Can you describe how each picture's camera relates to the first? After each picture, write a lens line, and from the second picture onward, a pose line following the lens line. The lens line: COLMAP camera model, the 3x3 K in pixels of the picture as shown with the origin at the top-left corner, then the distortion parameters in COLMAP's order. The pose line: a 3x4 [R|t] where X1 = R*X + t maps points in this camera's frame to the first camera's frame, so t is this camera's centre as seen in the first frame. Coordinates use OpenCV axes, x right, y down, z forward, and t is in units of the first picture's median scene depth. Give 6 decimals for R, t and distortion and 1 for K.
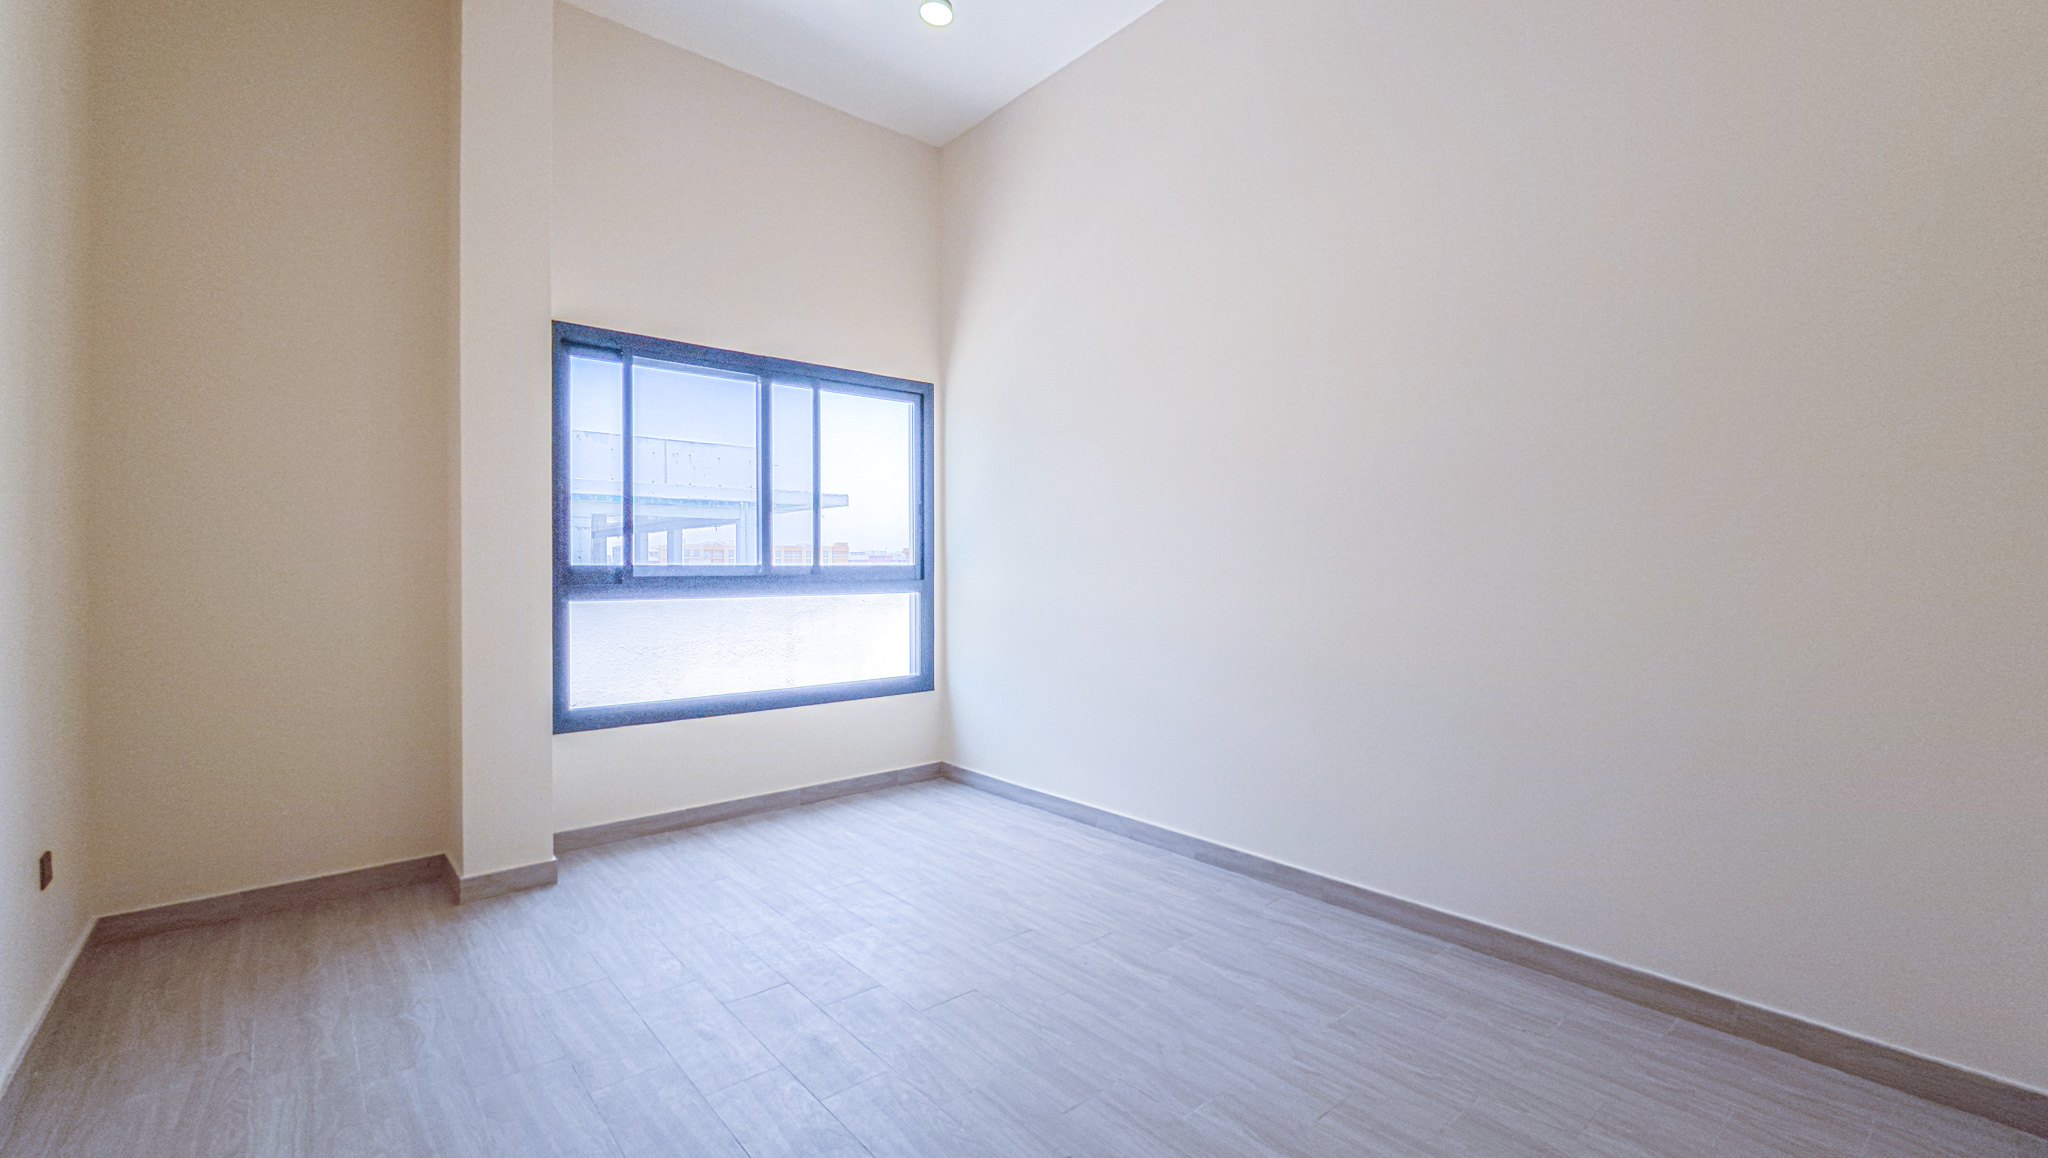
lens RADIAL K [[858.1, 0, 1032.6], [0, 858.1, 565.8], [0, 0, 1]] dist [0.023640, 0.000161]
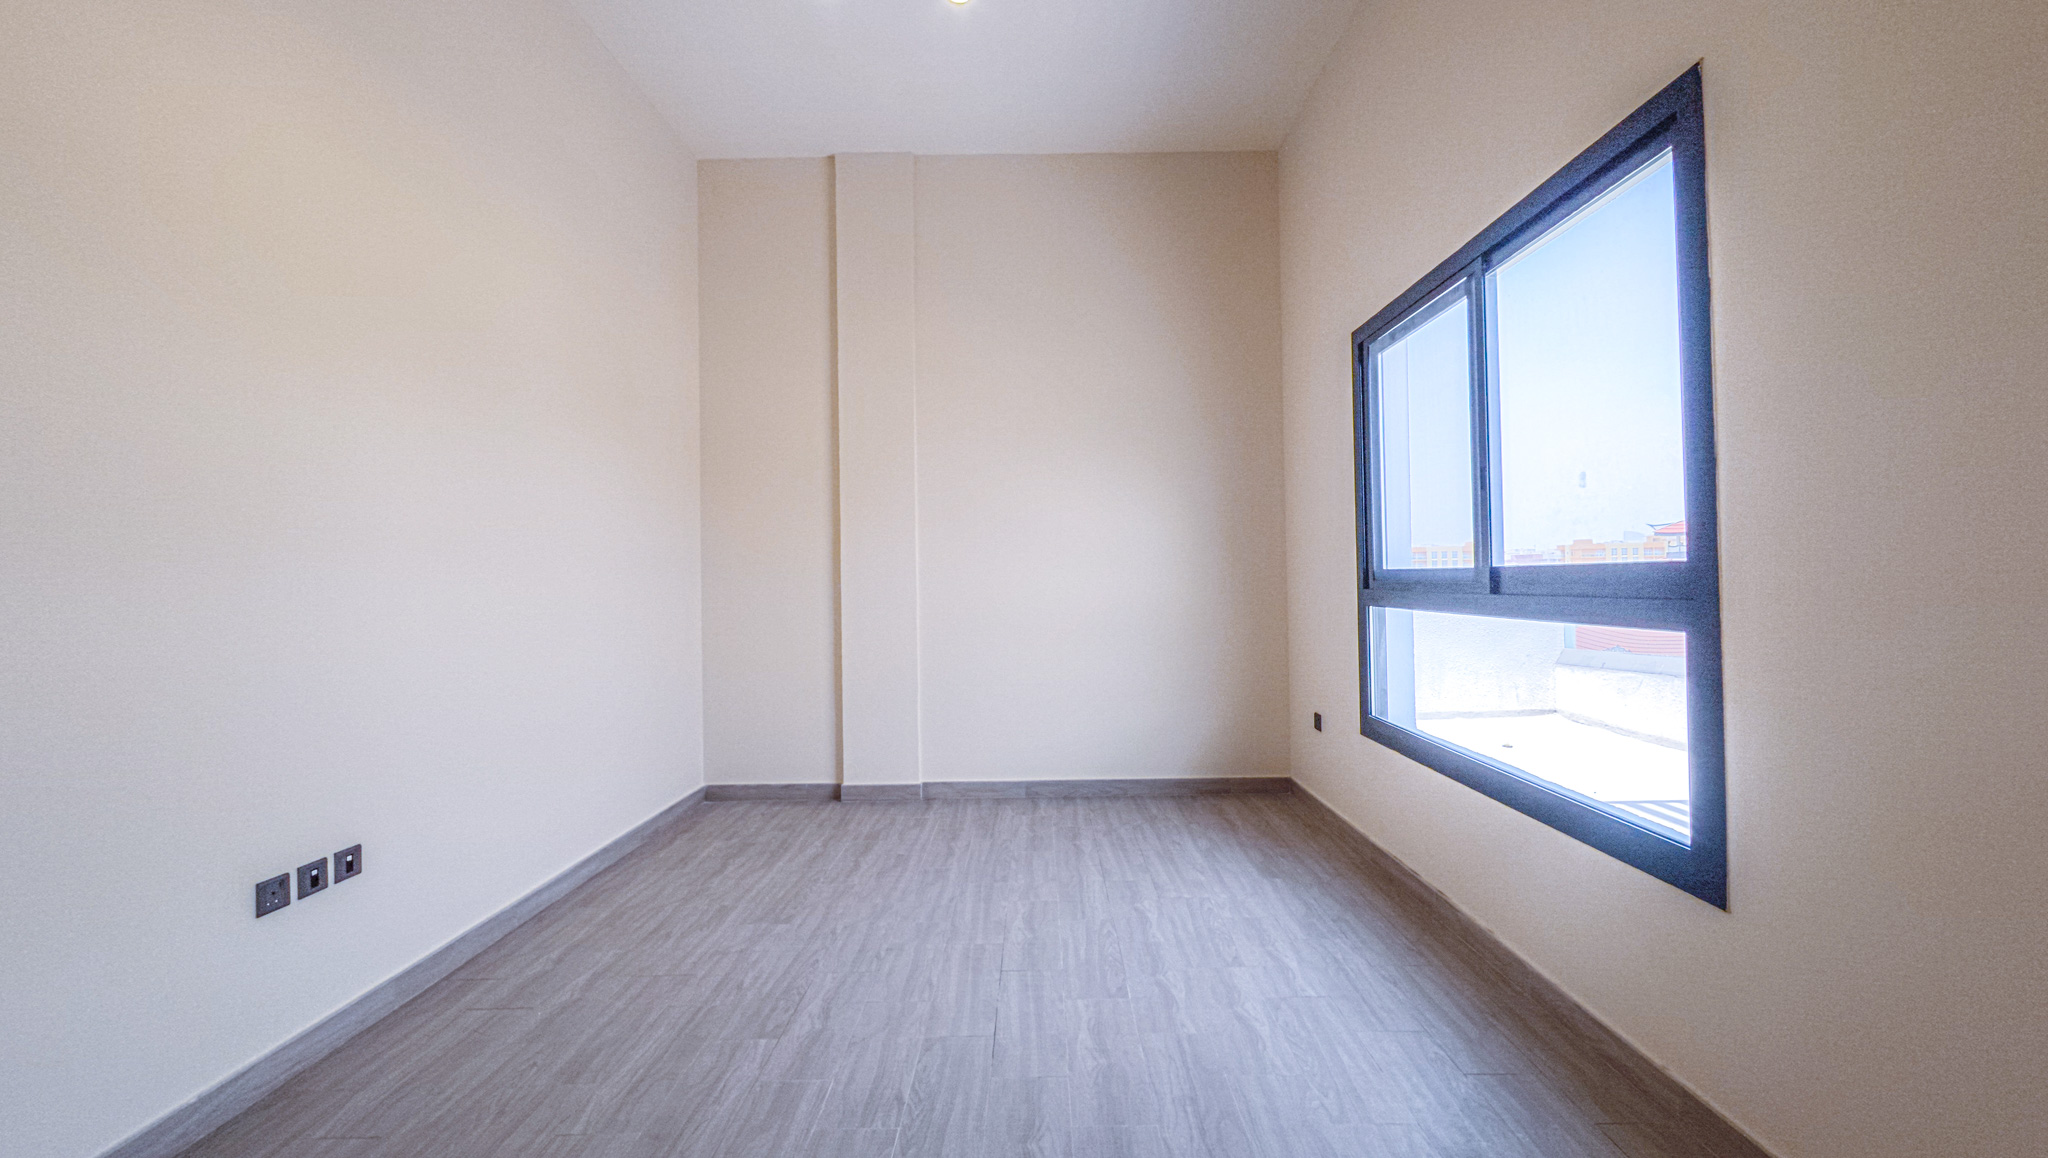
lens RADIAL K [[884.3, 0, 1059.5], [0, 884.3, 568.4], [0, 0, 1]] dist [0.025591, 0.000156]
pose [[-0.628414, -0.008066, -0.777837, 0.451747], [0.001846, 0.999928, -0.011860, 0.008753], [0.777877, -0.008889, -0.628354, 1.303649]]
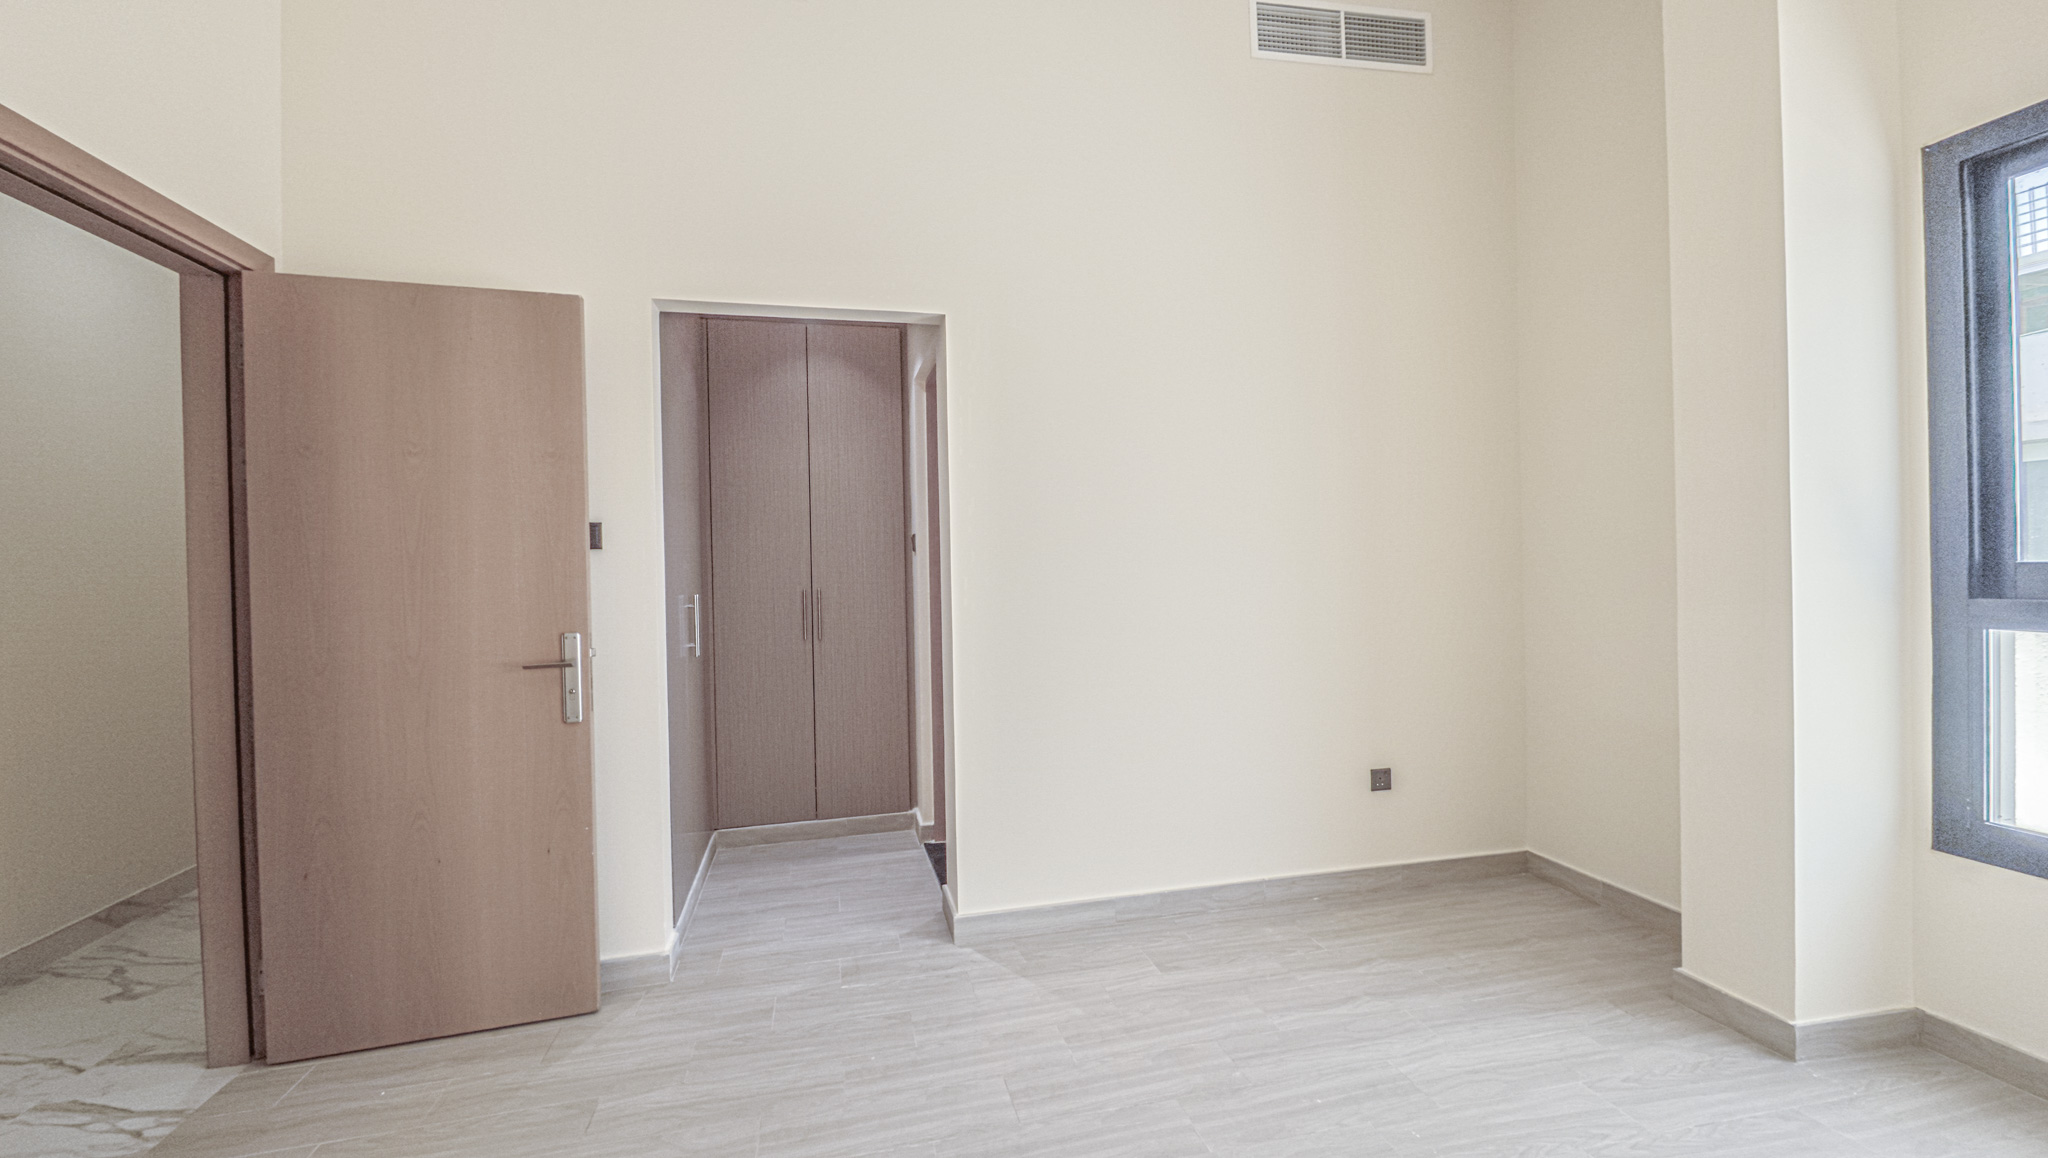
lens RADIAL K [[858.1, 0, 1032.6], [0, 858.1, 565.8], [0, 0, 1]] dist [0.023640, 0.000161]
pose [[-0.446451, 0.015649, -0.894671, 0.242478], [0.023887, 0.999699, 0.005567, -0.016927], [0.894489, -0.018885, -0.446690, 0.680509]]
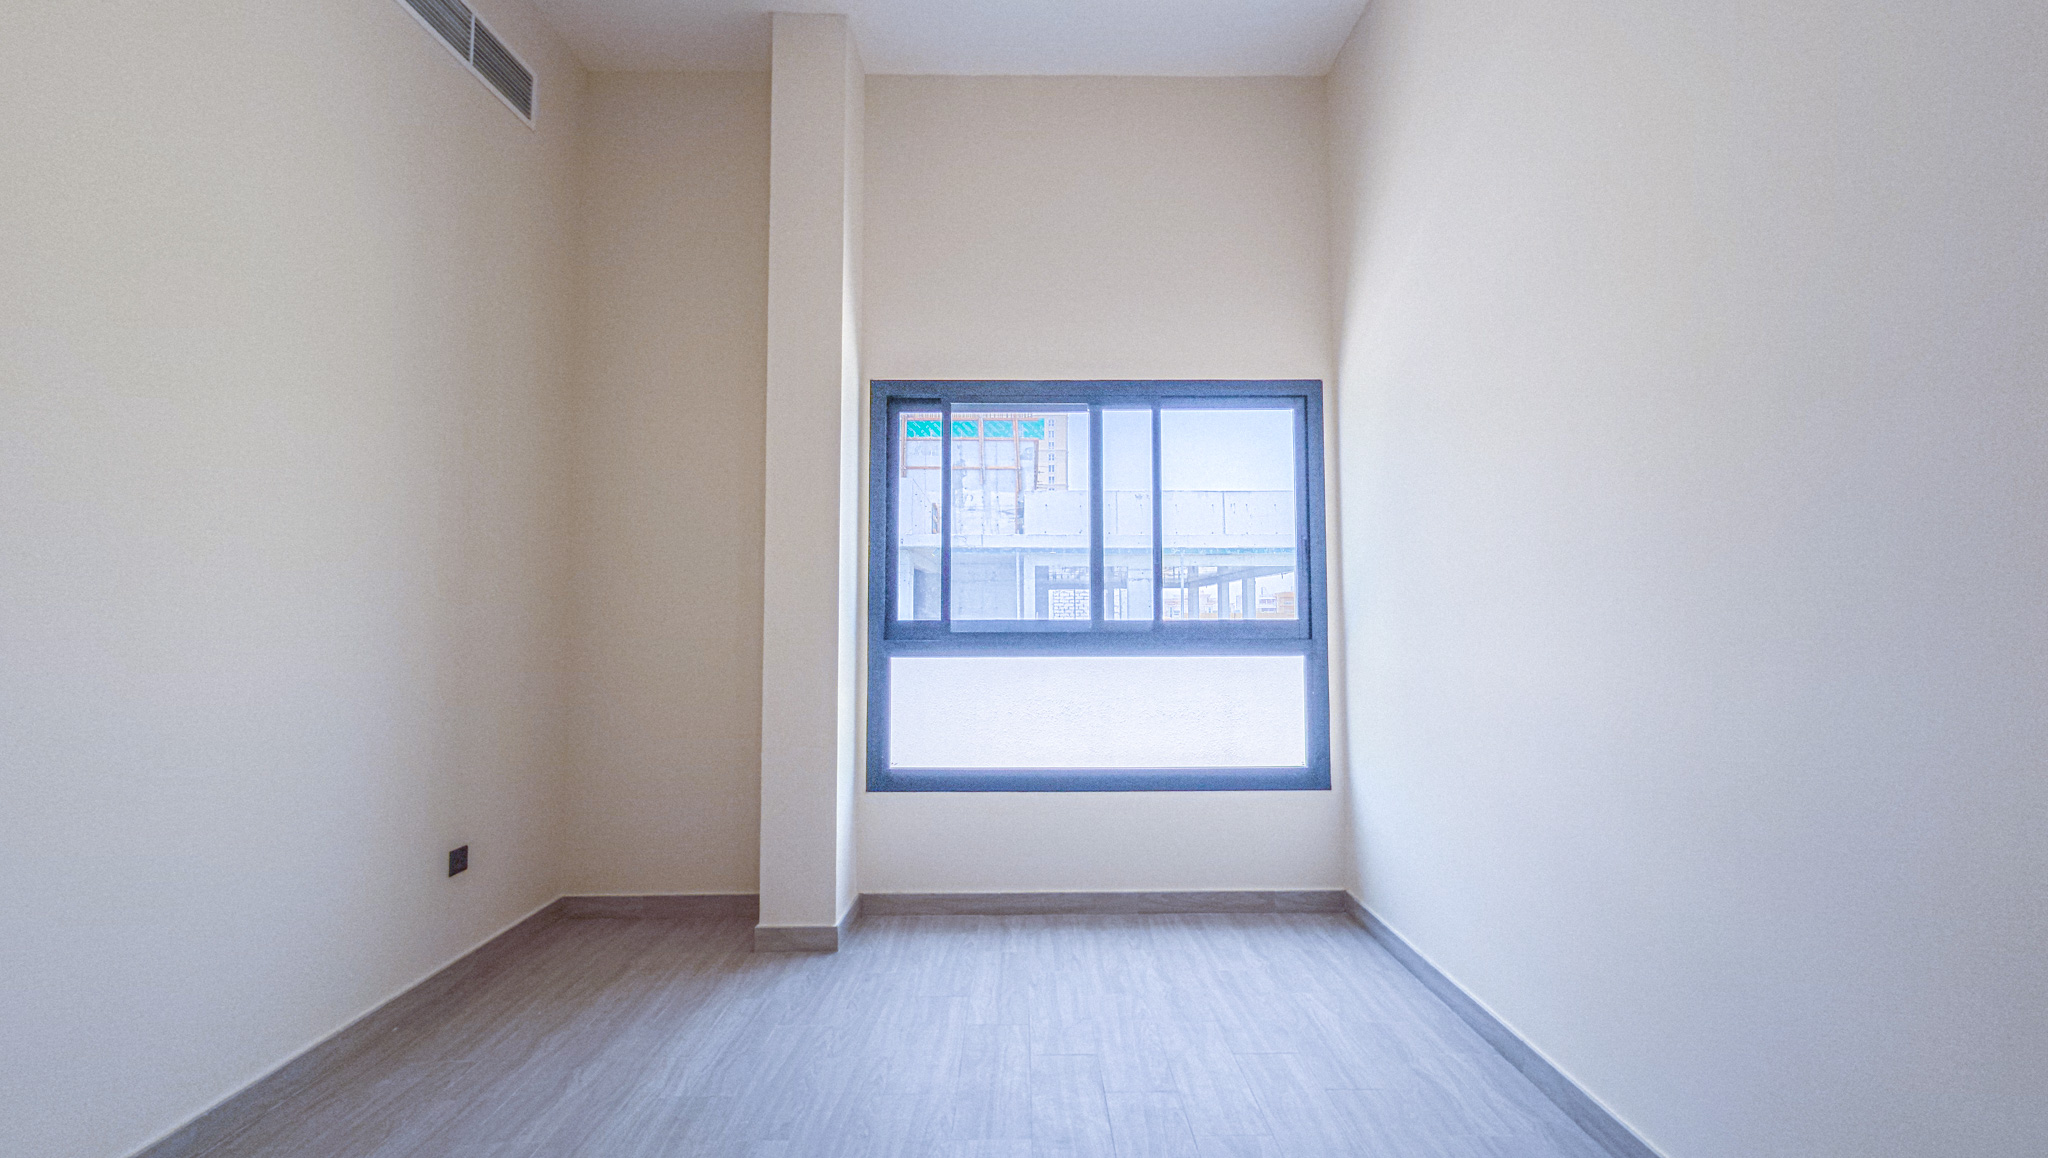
lens RADIAL K [[858.1, 0, 1032.6], [0, 858.1, 565.8], [0, 0, 1]] dist [0.023640, 0.000161]
pose [[0.768466, -0.036205, -0.638866, 0.213522], [0.001075, 0.998470, -0.055290, -0.008321], [0.639890, 0.041802, 0.767329, 0.328755]]
